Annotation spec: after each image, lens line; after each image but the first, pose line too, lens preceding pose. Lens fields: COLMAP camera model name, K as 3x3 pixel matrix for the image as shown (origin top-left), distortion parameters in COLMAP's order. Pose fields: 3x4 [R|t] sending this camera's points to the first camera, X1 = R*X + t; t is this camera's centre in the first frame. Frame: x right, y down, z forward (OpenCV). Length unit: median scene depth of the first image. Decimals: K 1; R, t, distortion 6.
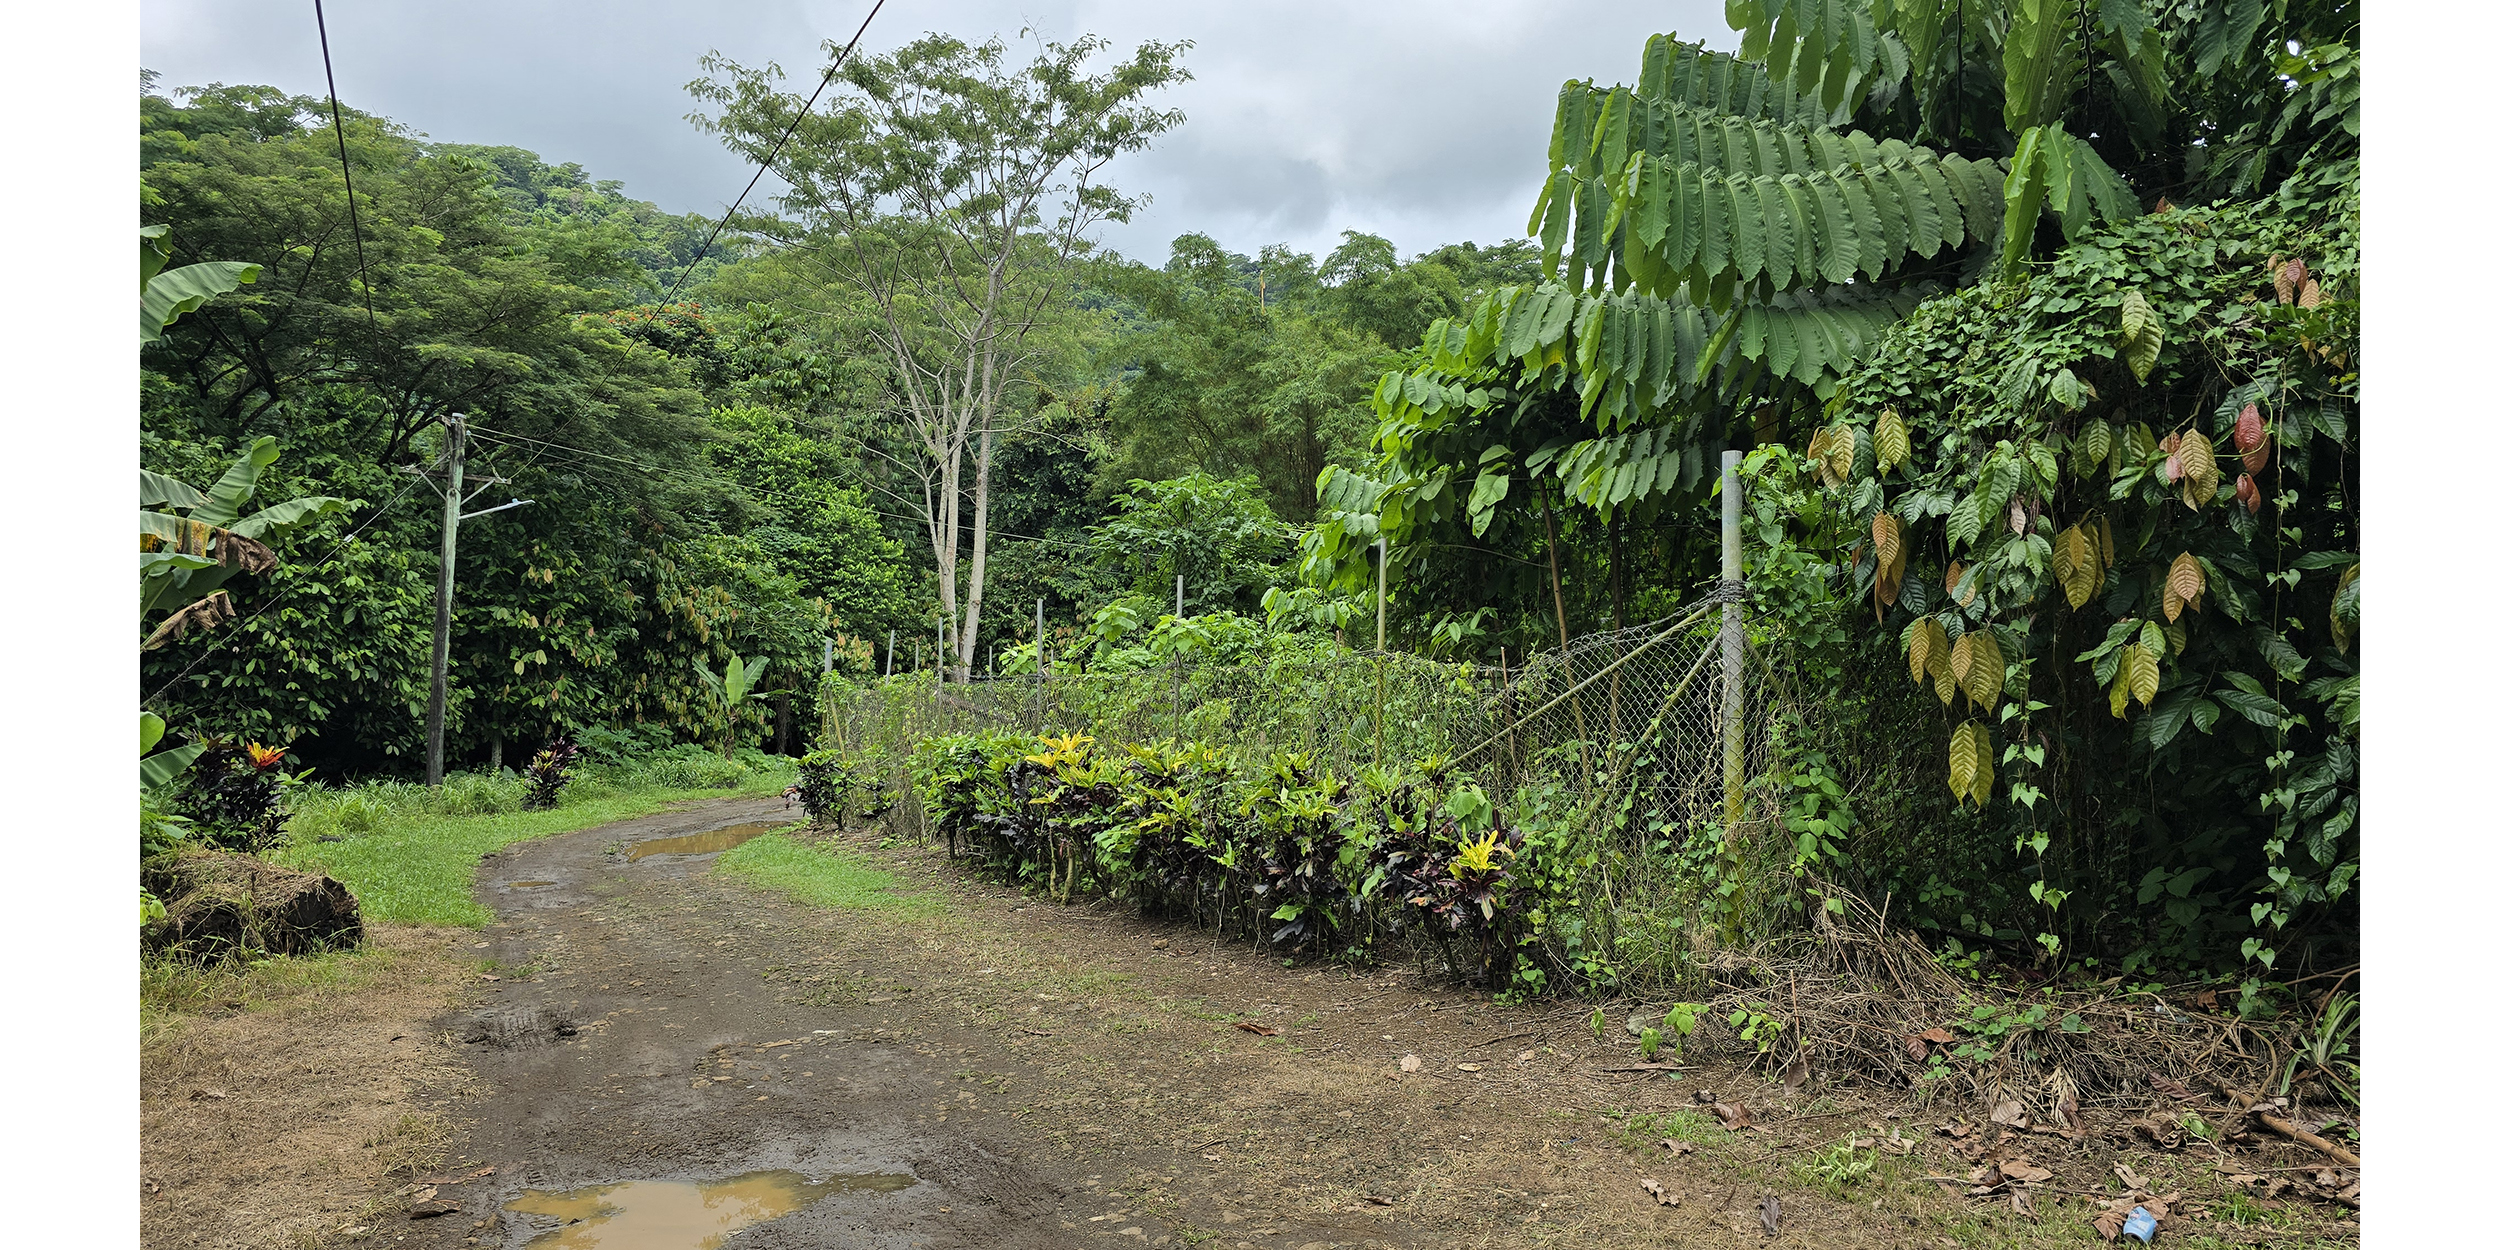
lens RADIAL K [[1489.3, 0, 1246.0], [0, 1489.3, 667.0], [0, 0, 1]] dist [0.045408, -0.034081]
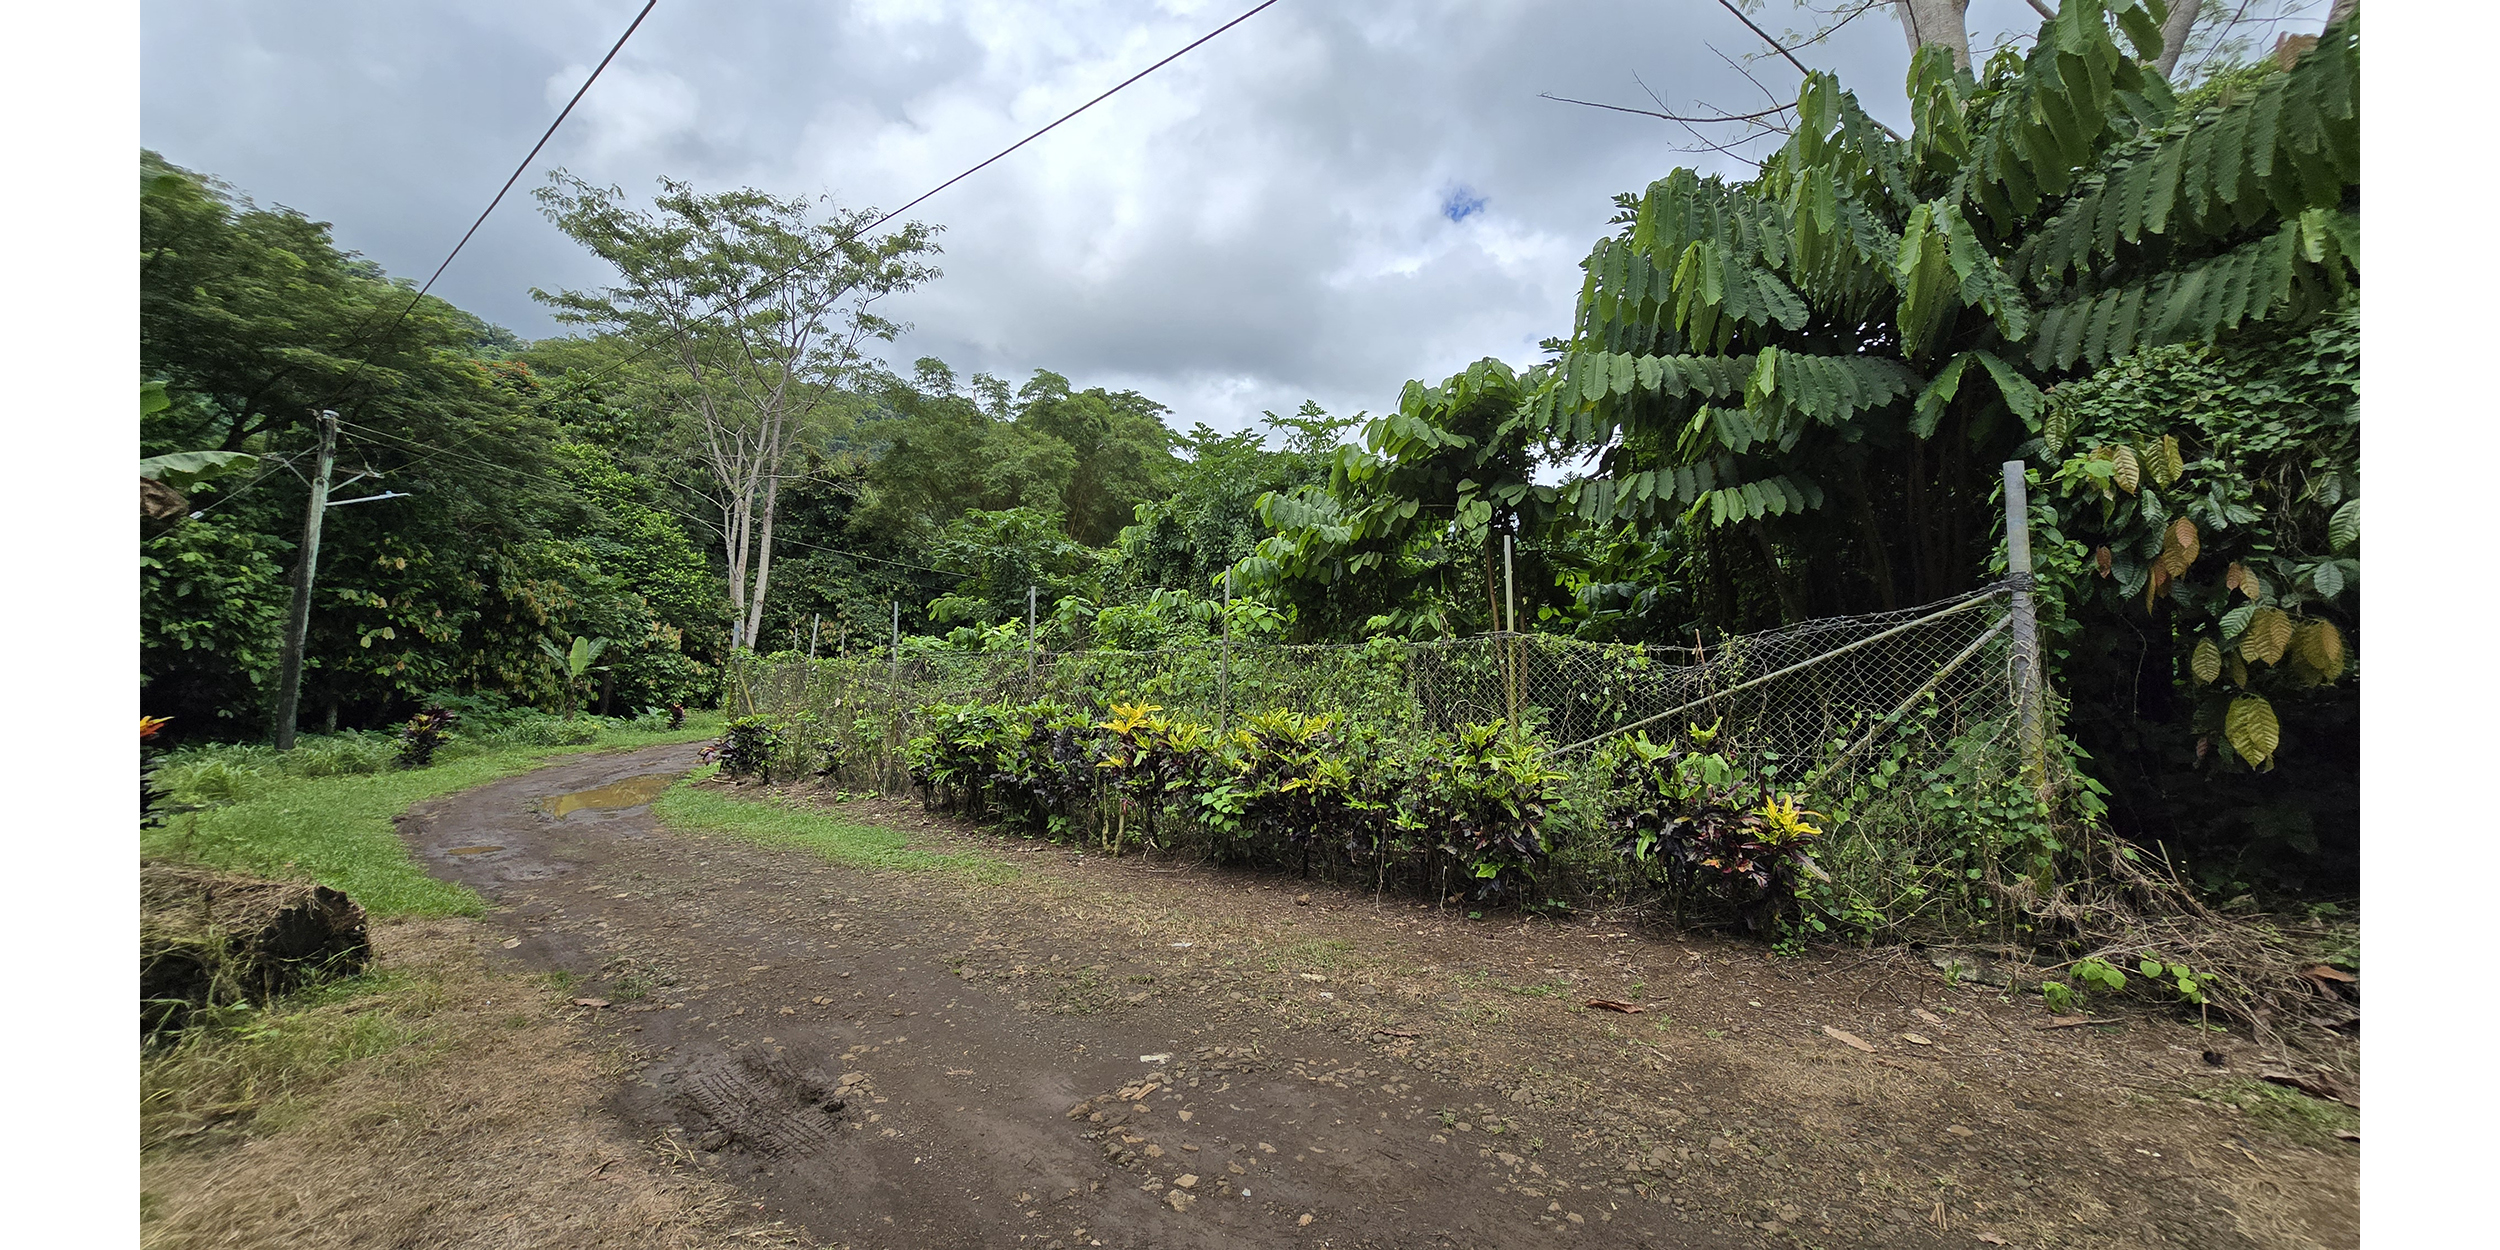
lens RADIAL K [[909.5, 0, 1234.1], [0, 909.5, 623.8], [0, 0, 1]] dist [-0.007461, 0.002863]
pose [[0.937322, 0.027712, 0.347361, -0.200293], [-0.015193, 0.999135, -0.038711, 0.007147], [-0.348133, 0.031007, 0.936932, 0.232036]]
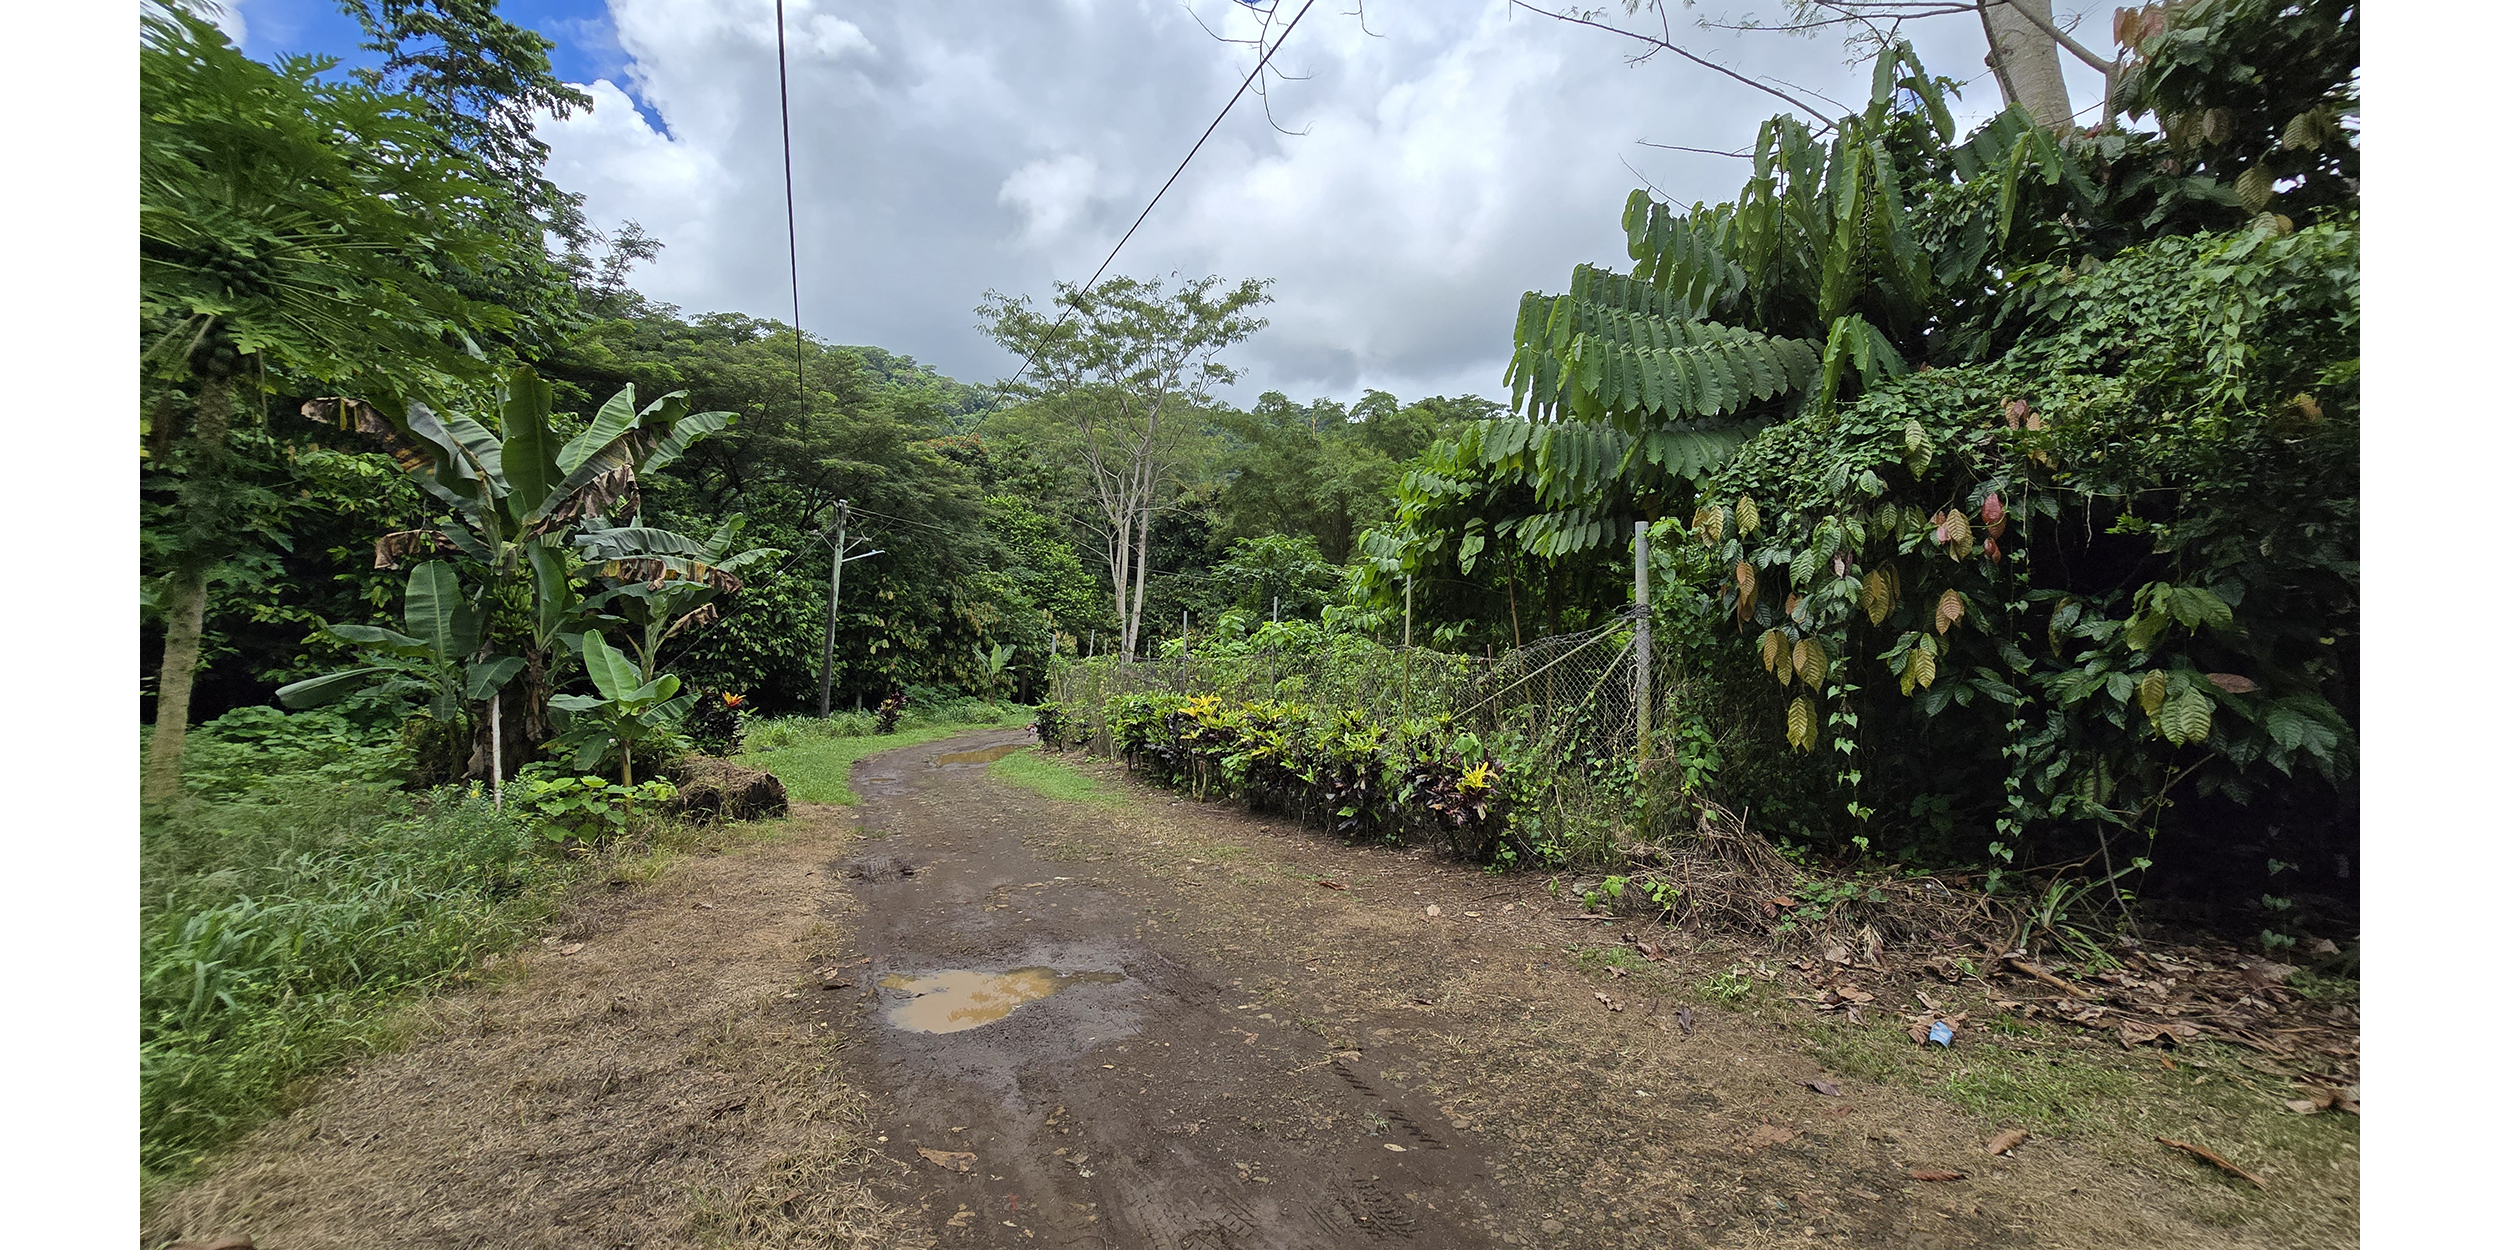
lens RADIAL K [[909.5, 0, 1242.4], [0, 909.5, 628.5], [0, 0, 1]] dist [-0.007461, 0.002863]
pose [[0.998088, 0.010018, -0.060986, -0.014127], [-0.011700, 0.999559, -0.027296, -0.000727], [0.060686, 0.027958, 0.997765, 0.012225]]
